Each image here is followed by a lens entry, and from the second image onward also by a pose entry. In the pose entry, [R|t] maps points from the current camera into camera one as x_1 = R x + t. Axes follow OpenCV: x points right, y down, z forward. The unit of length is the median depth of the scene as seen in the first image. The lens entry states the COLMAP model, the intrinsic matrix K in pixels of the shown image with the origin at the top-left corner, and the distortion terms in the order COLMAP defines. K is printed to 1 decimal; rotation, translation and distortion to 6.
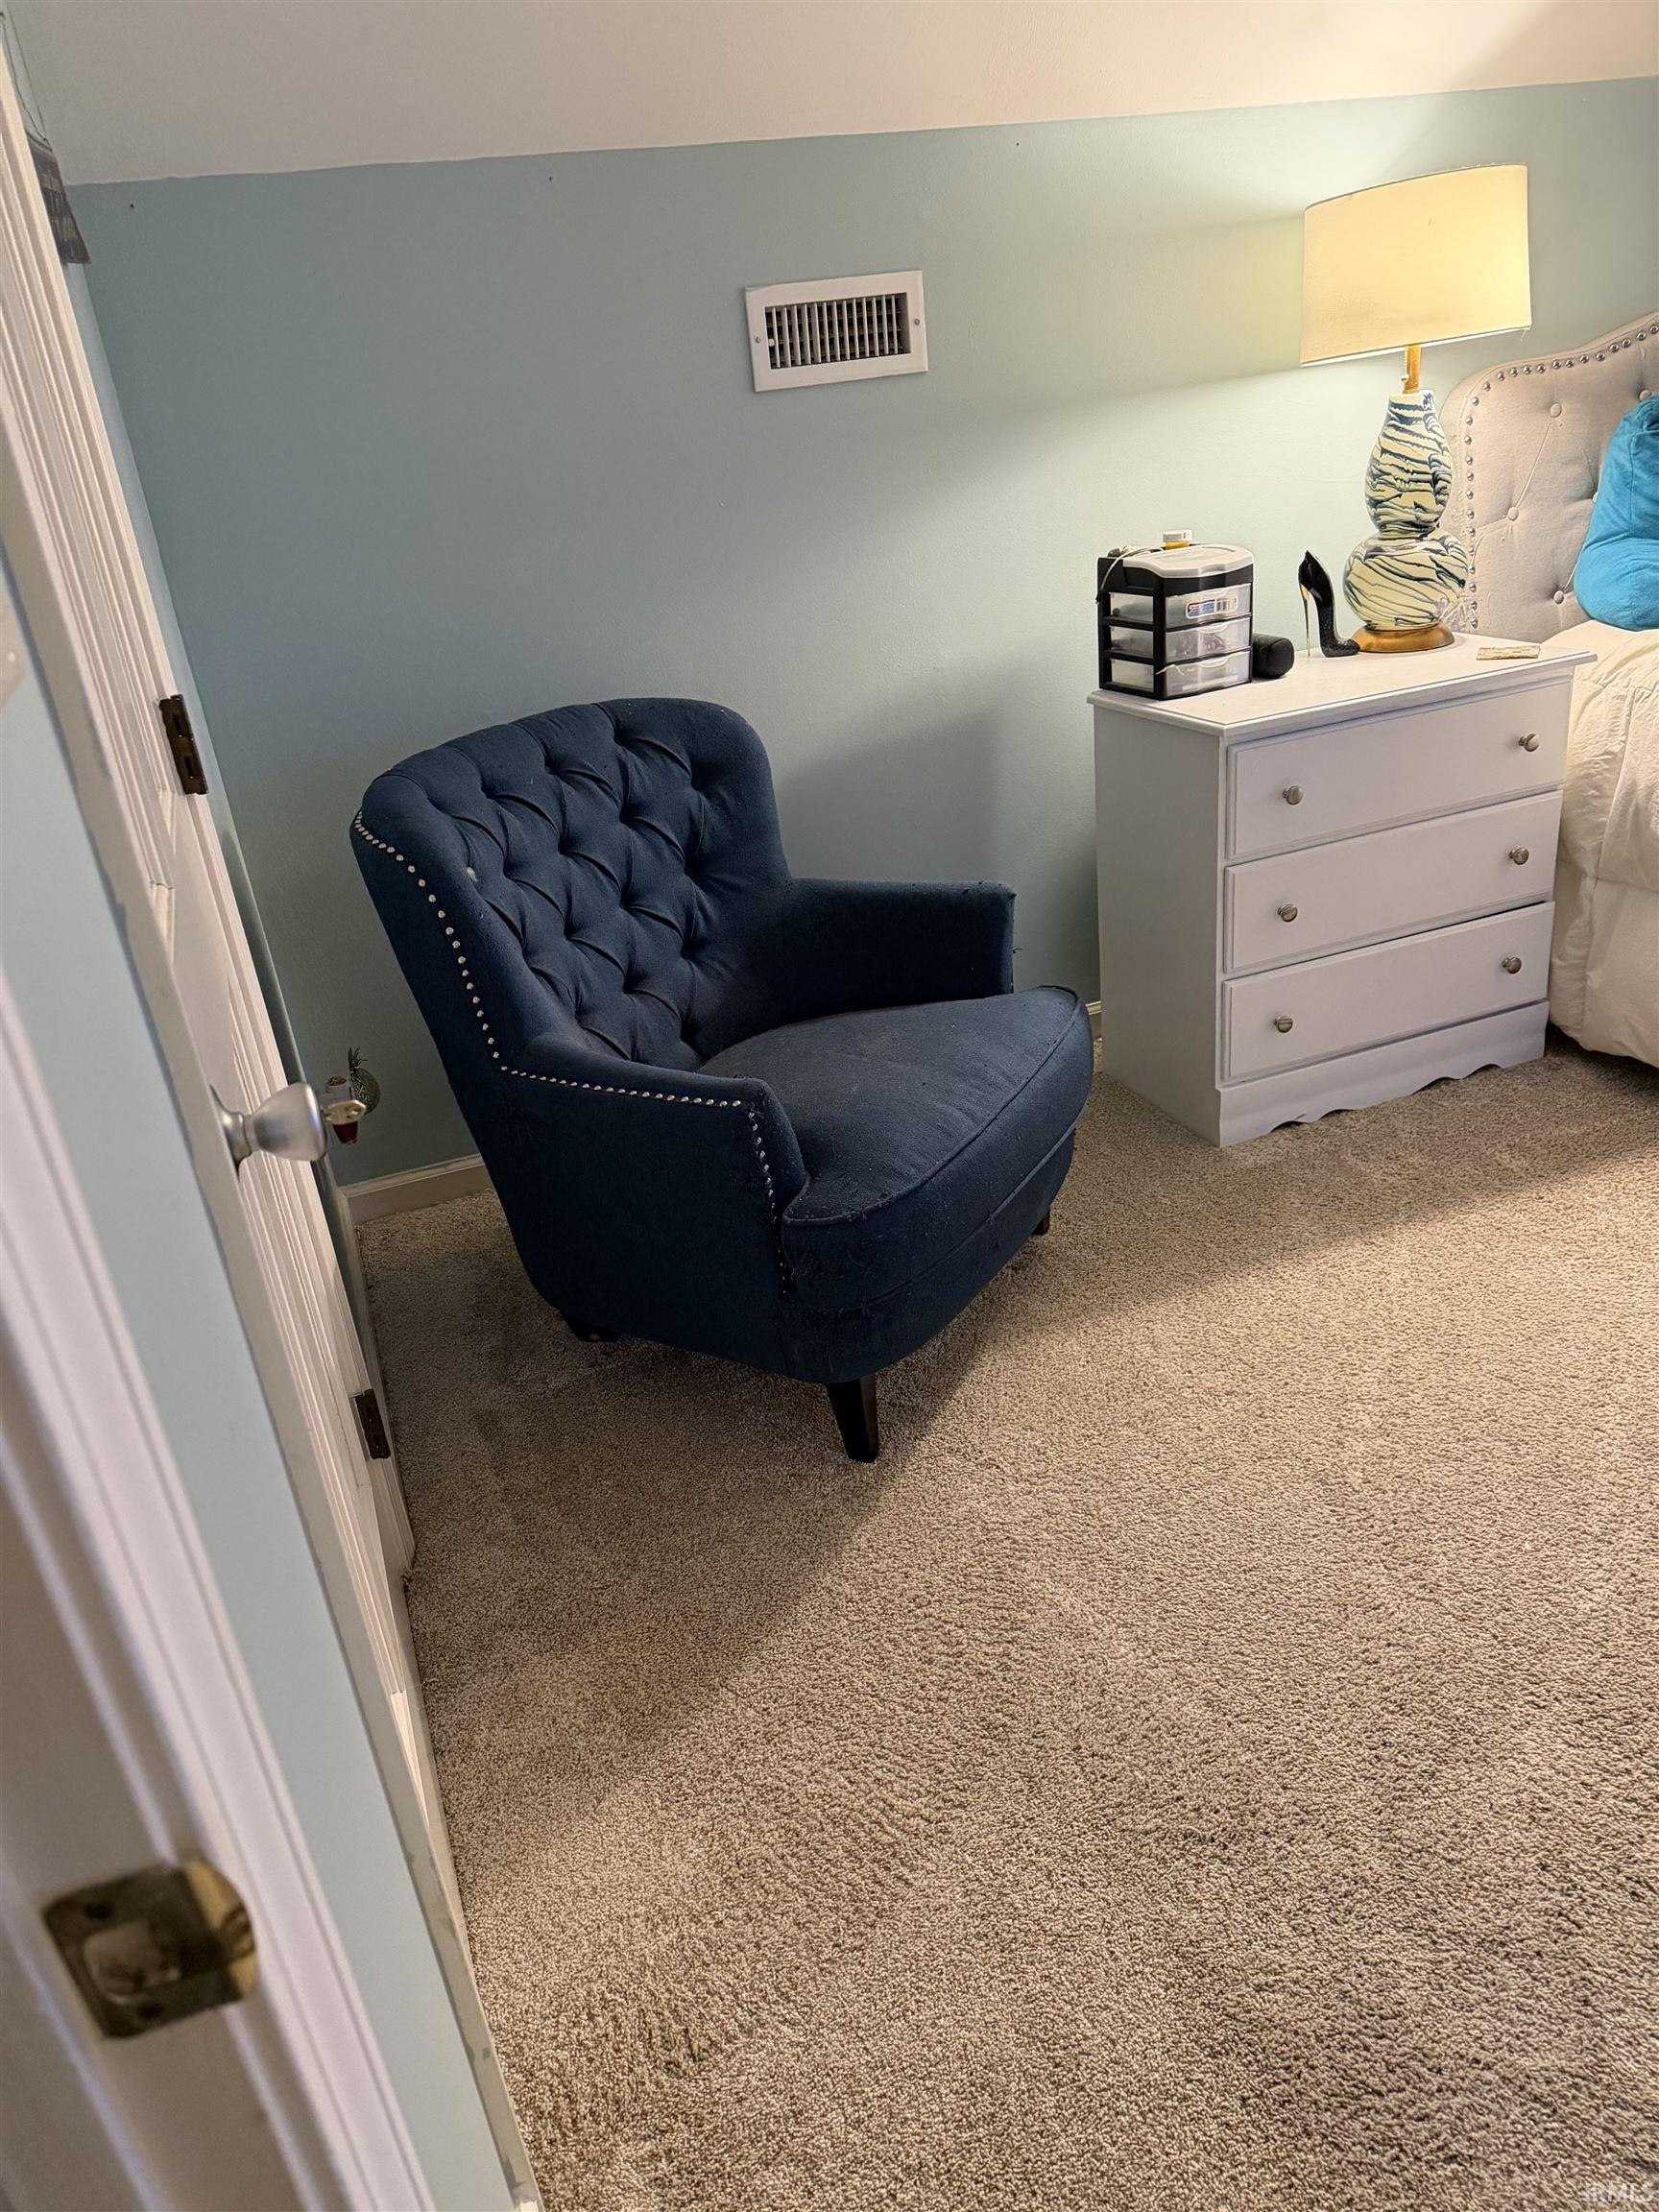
lens RADIAL K [[1528.2, 0, 829.5], [0, 1528.2, 1106.0], [0, 0, 1]] dist [0.010343, -0.013263]
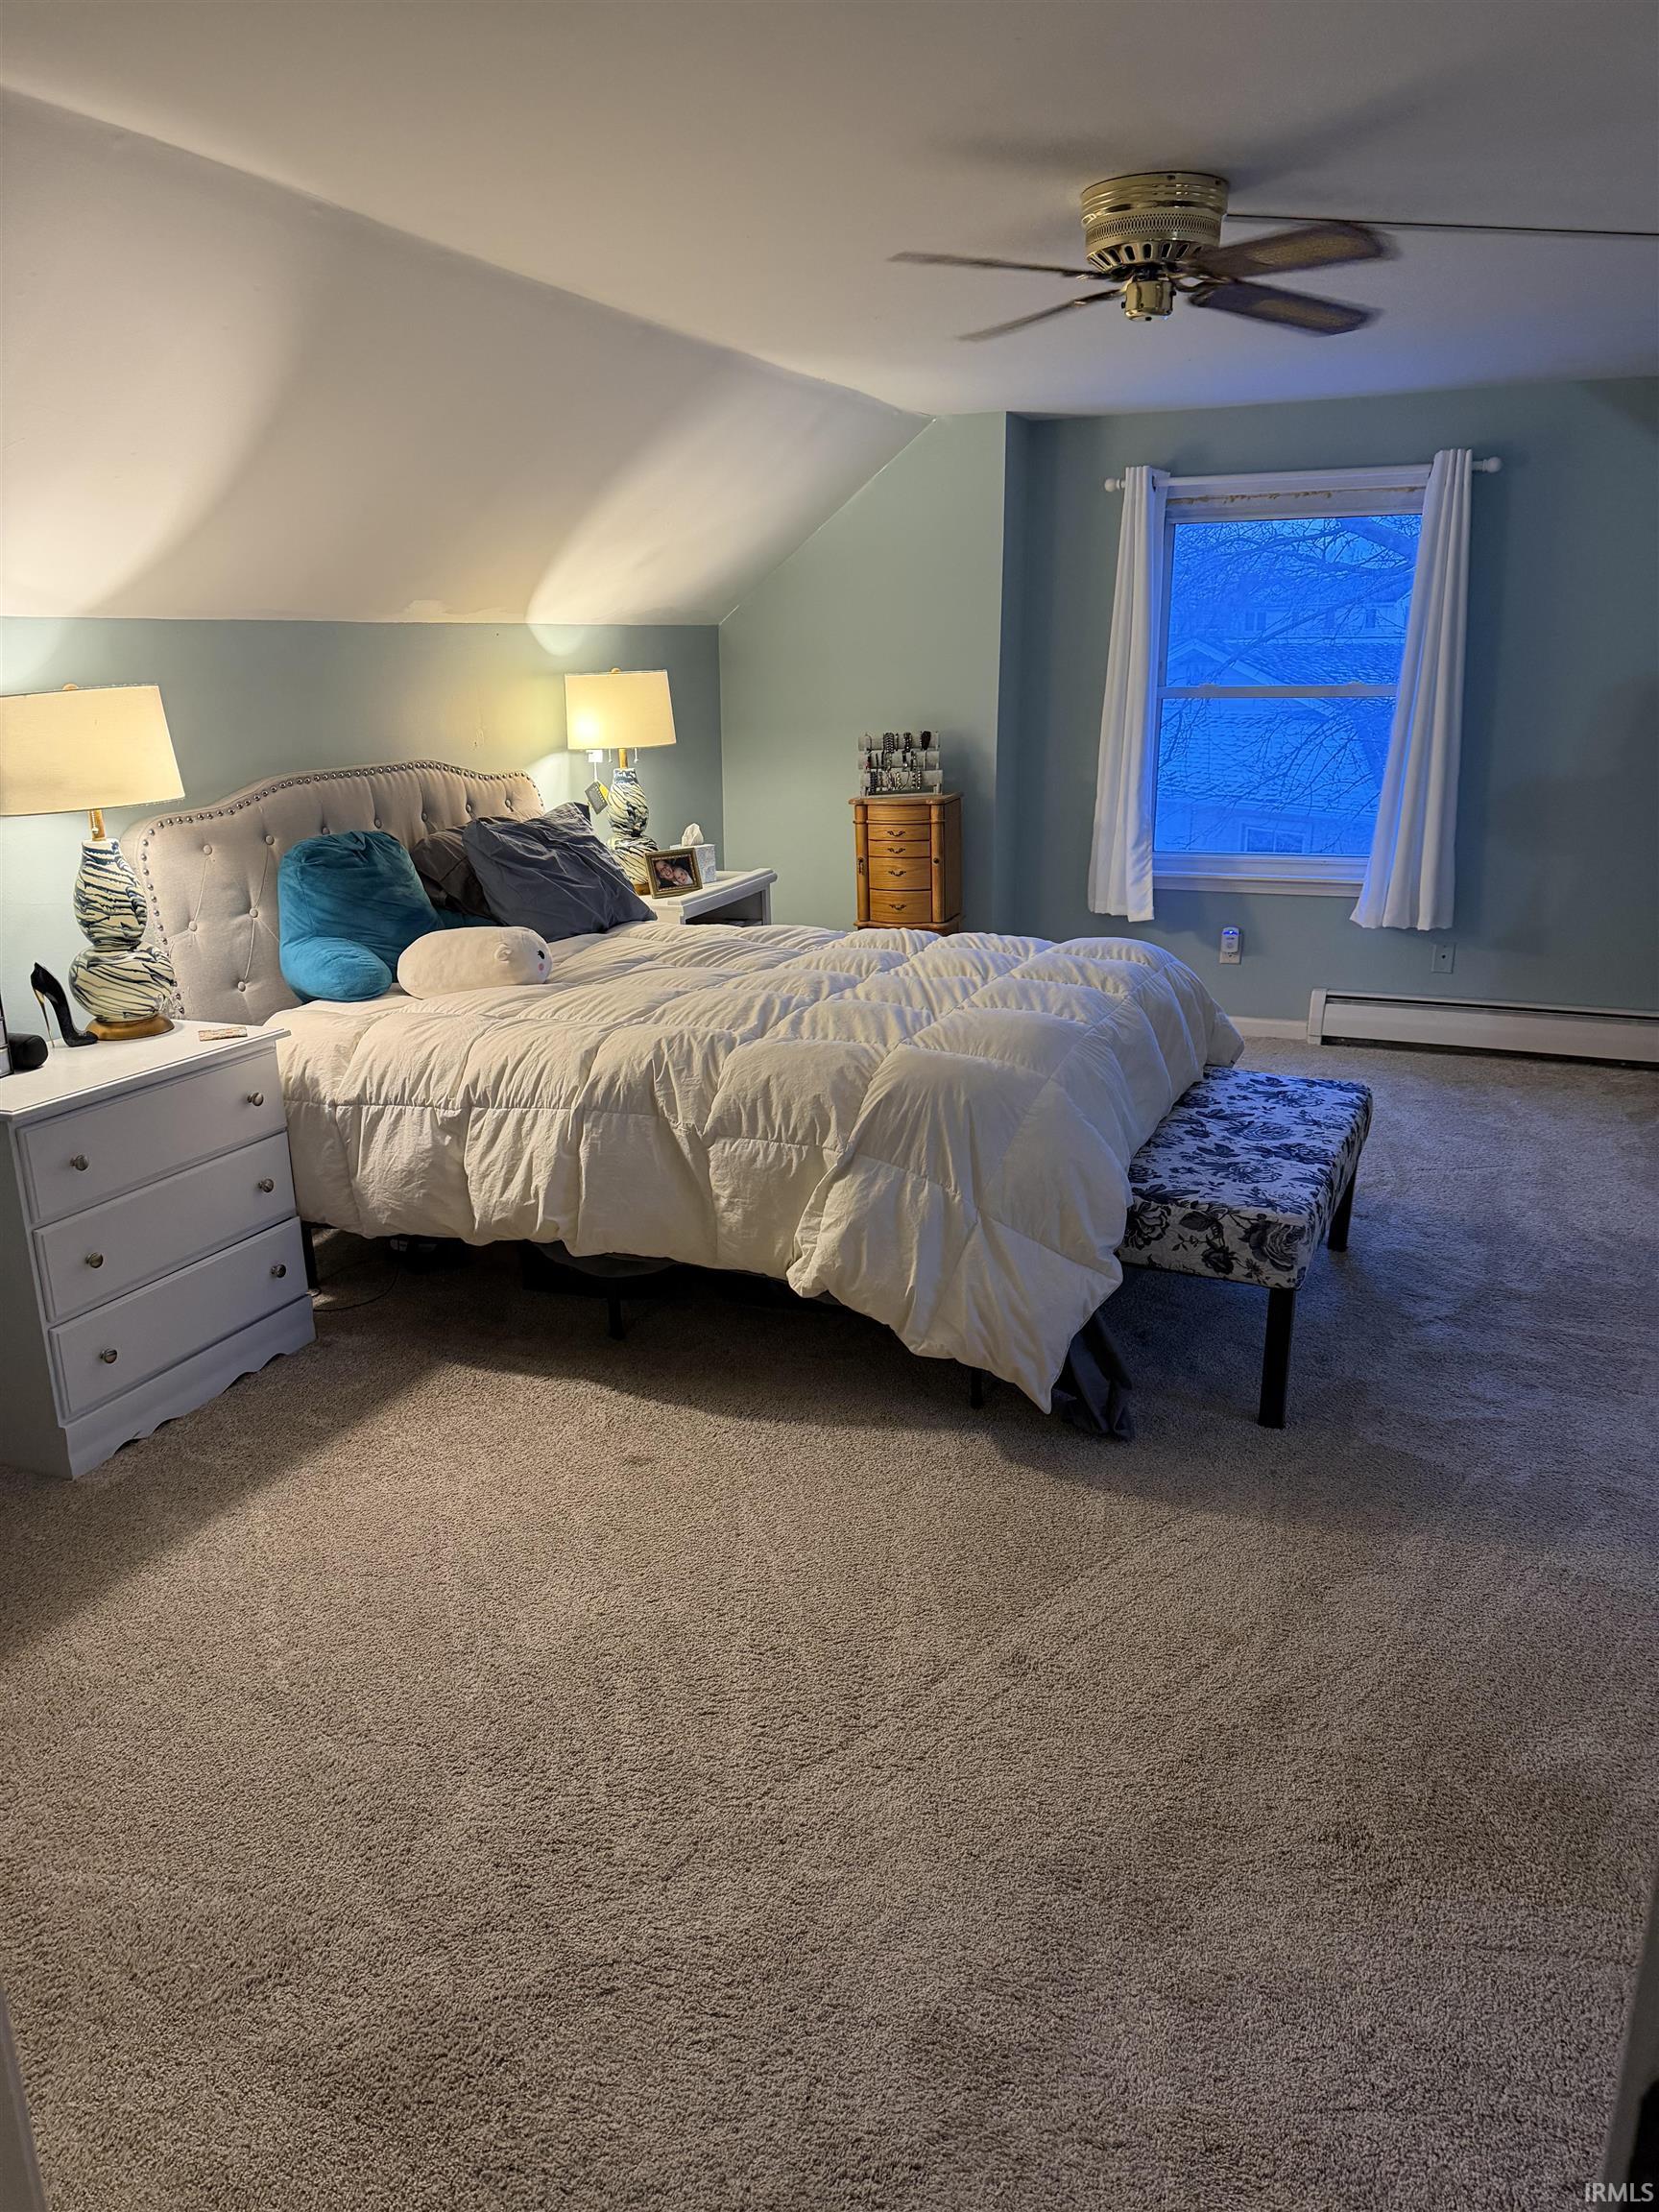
lens RADIAL K [[1528.2, 0, 829.5], [0, 1528.2, 1106.0], [0, 0, 1]] dist [0.010343, -0.013263]
pose [[0.671582, -0.107912, 0.733030, -0.158190], [0.267177, 0.958047, -0.103742, 0.029647], [-0.691082, 0.265520, 0.672239, -0.191387]]
